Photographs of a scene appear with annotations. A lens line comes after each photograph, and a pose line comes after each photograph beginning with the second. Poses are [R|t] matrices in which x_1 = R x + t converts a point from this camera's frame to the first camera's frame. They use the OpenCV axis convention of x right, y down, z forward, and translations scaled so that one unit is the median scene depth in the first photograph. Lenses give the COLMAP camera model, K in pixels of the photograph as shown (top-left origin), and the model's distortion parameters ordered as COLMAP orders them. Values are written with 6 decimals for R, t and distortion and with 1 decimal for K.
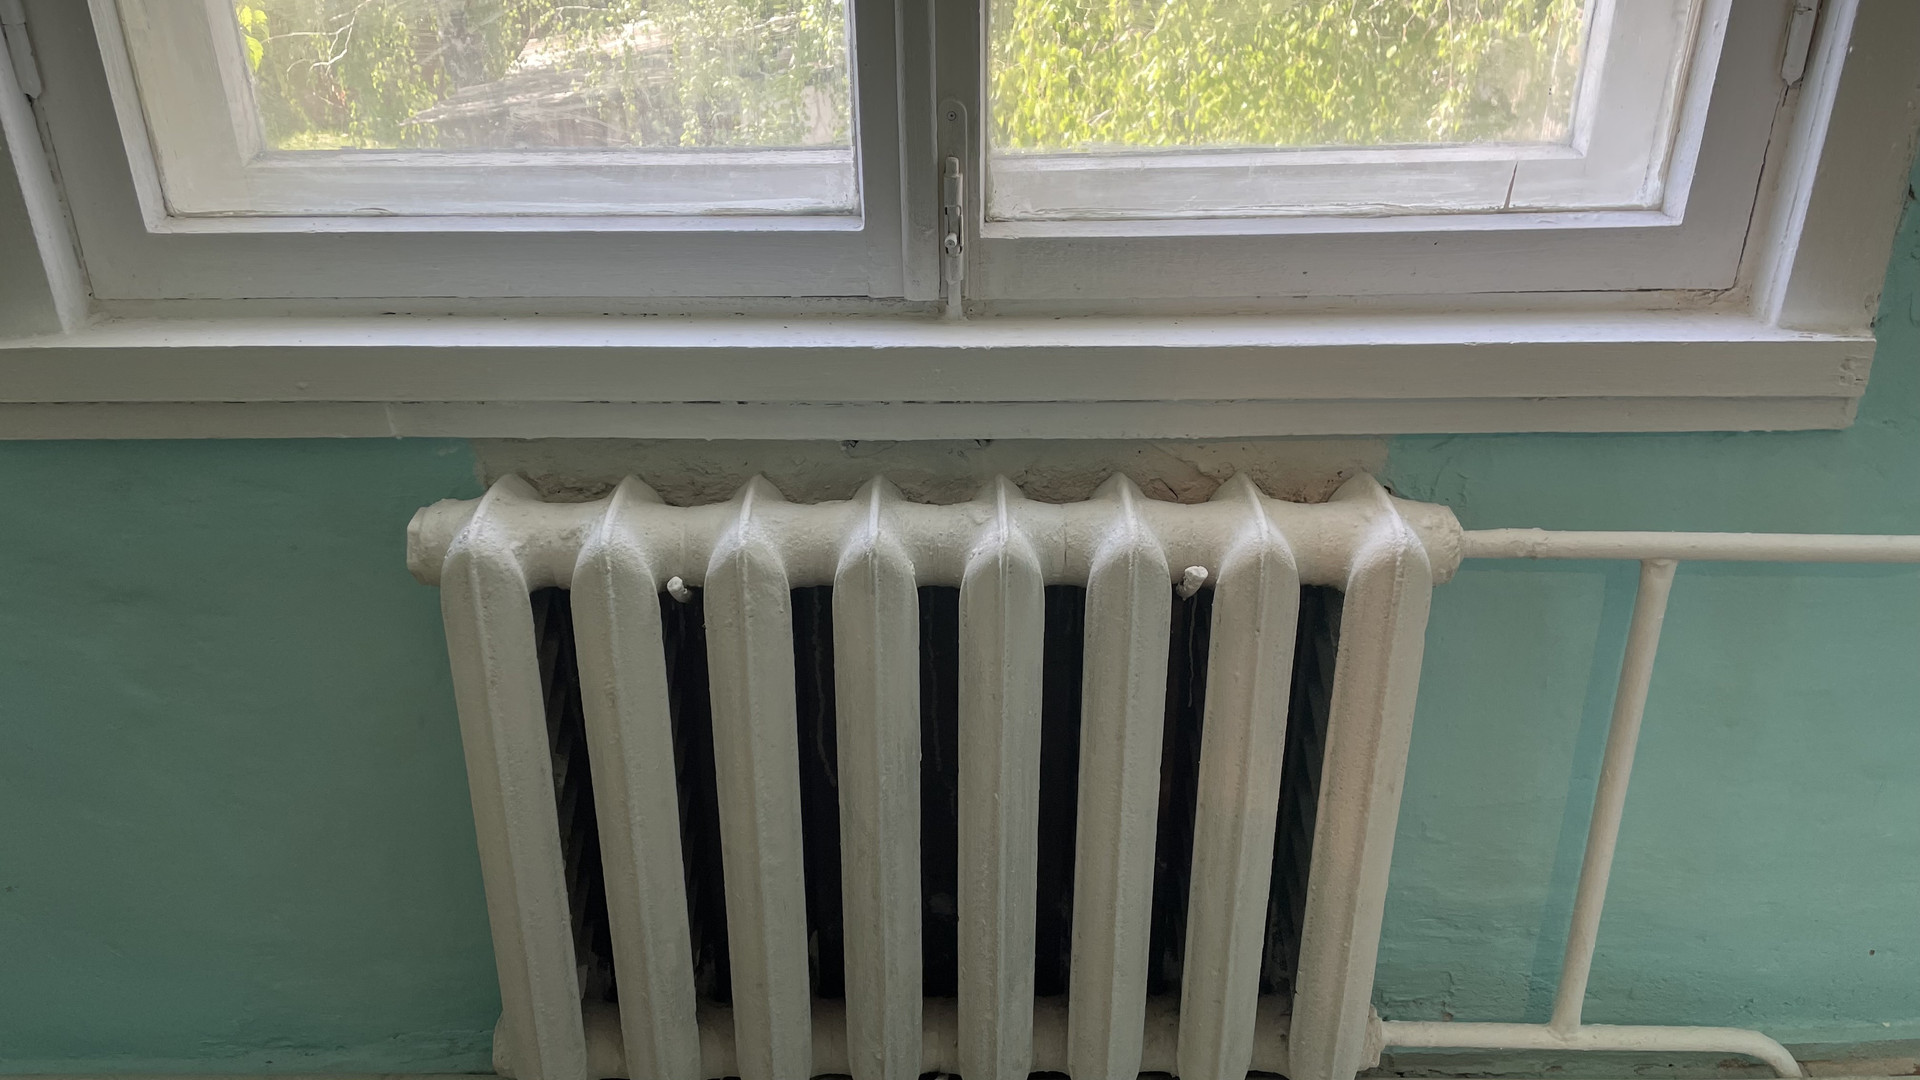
lens RADIAL K [[1503.8, 0, 974.6], [0, 1503.8, 527.9], [0, 0, 1]] dist [0.068924, -0.060628]
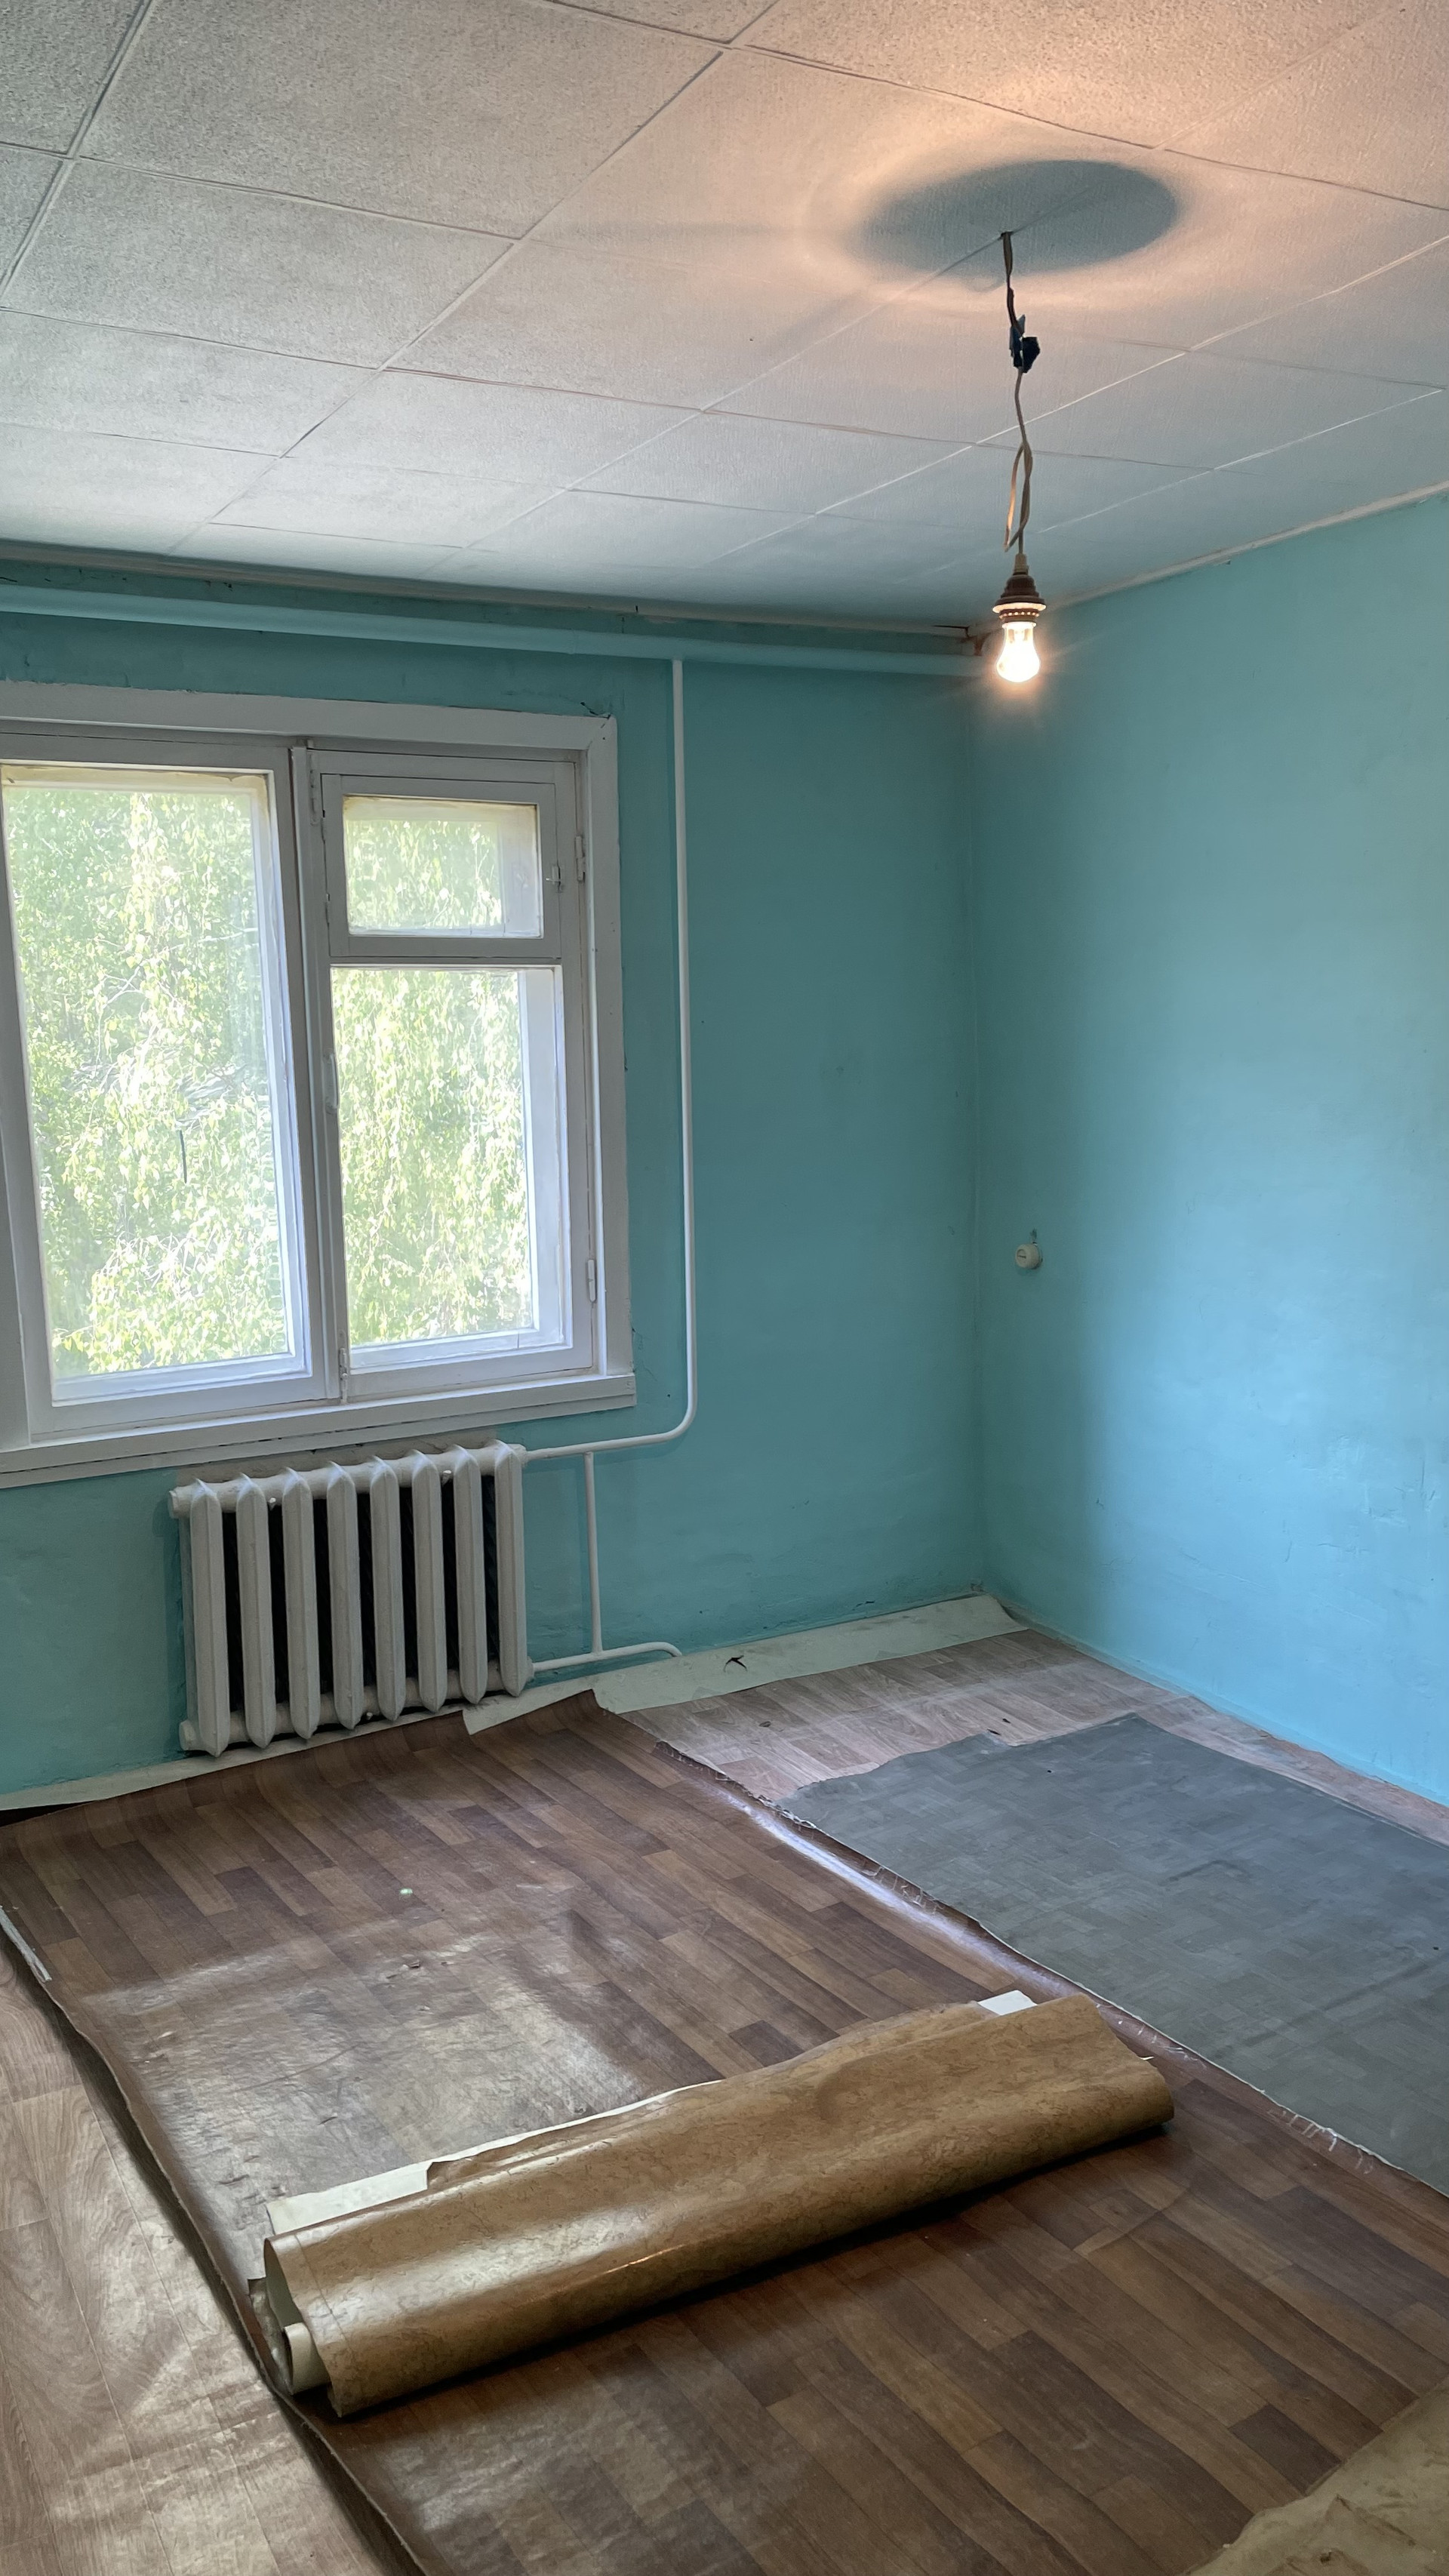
lens RADIAL K [[2017.5, 0, 728.8], [0, 2017.5, 1282.9], [0, 0, 1]] dist [0.068924, -0.060628]
pose [[0.877488, -0.083948, 0.472195, -1.169150], [0.226415, 0.940450, -0.253556, 0.784173], [-0.422790, 0.329404, 0.844240, -2.612171]]
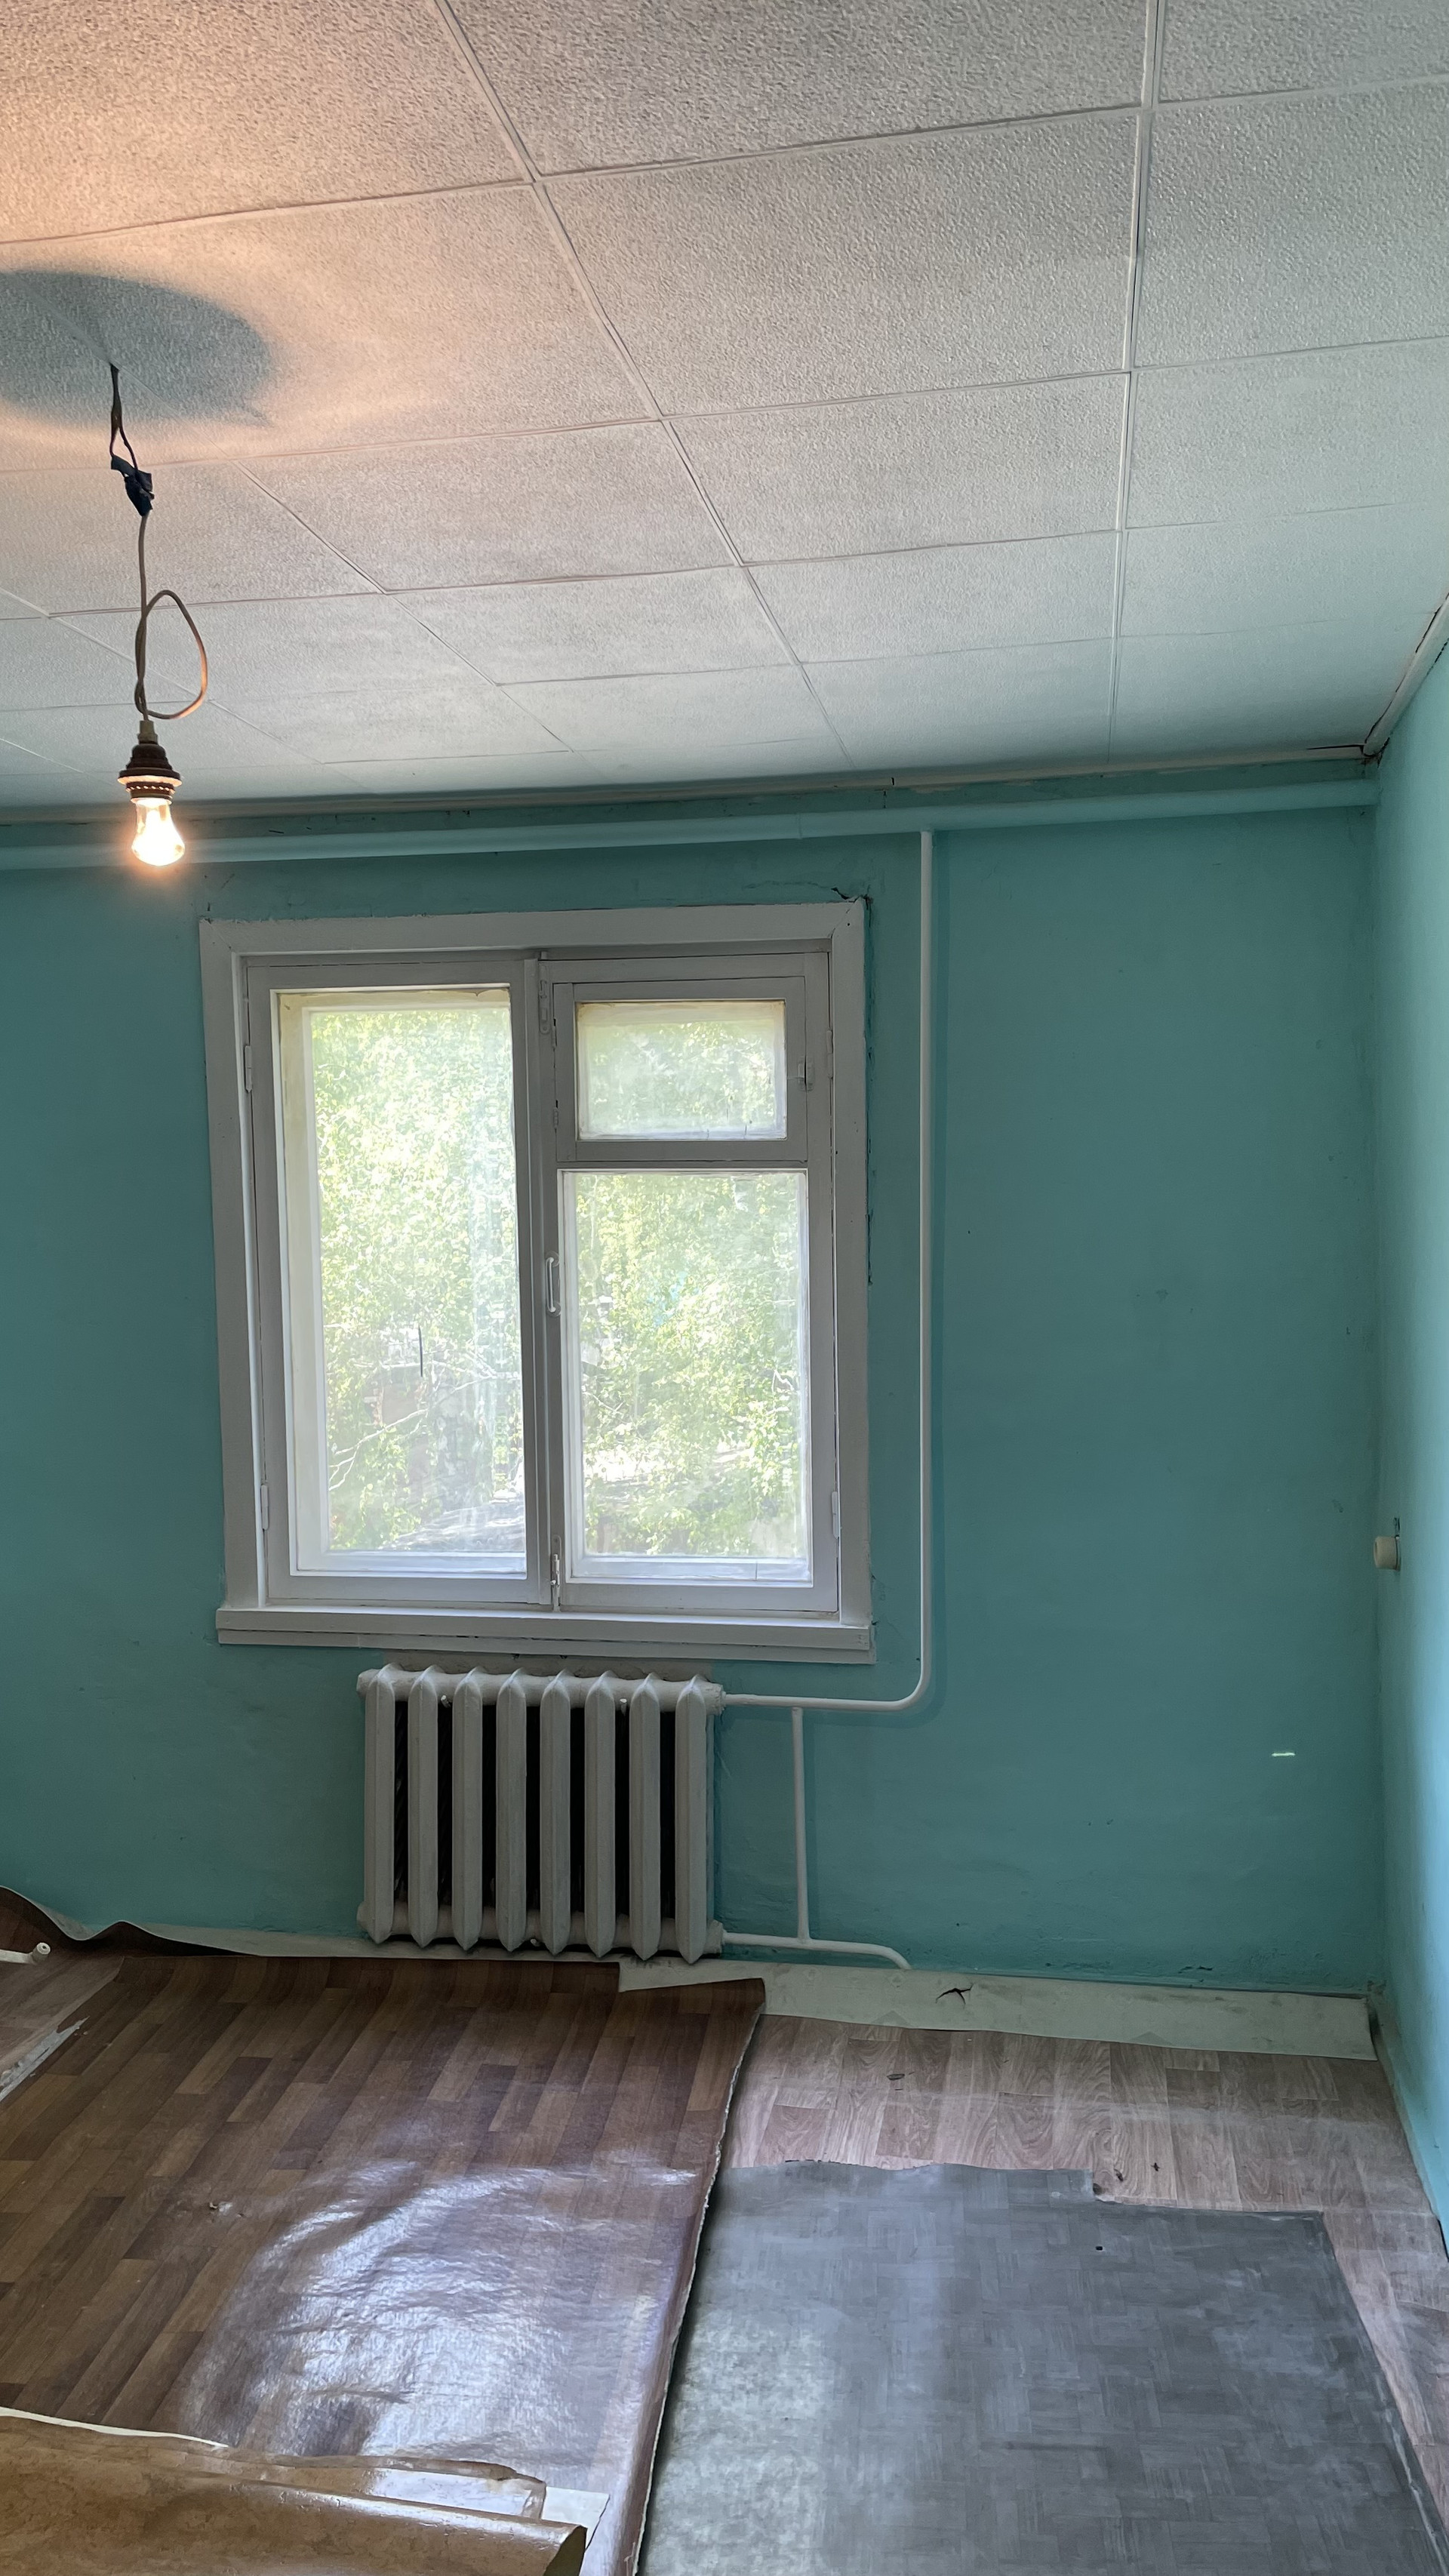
lens RADIAL K [[2017.5, 0, 732.4], [0, 2017.5, 1276.2], [0, 0, 1]] dist [0.068924, -0.060628]
pose [[0.979349, -0.001244, -0.202174, 1.068630], [-0.079622, 0.916797, -0.391337, 0.733732], [0.185839, 0.399353, 0.897765, -2.549413]]
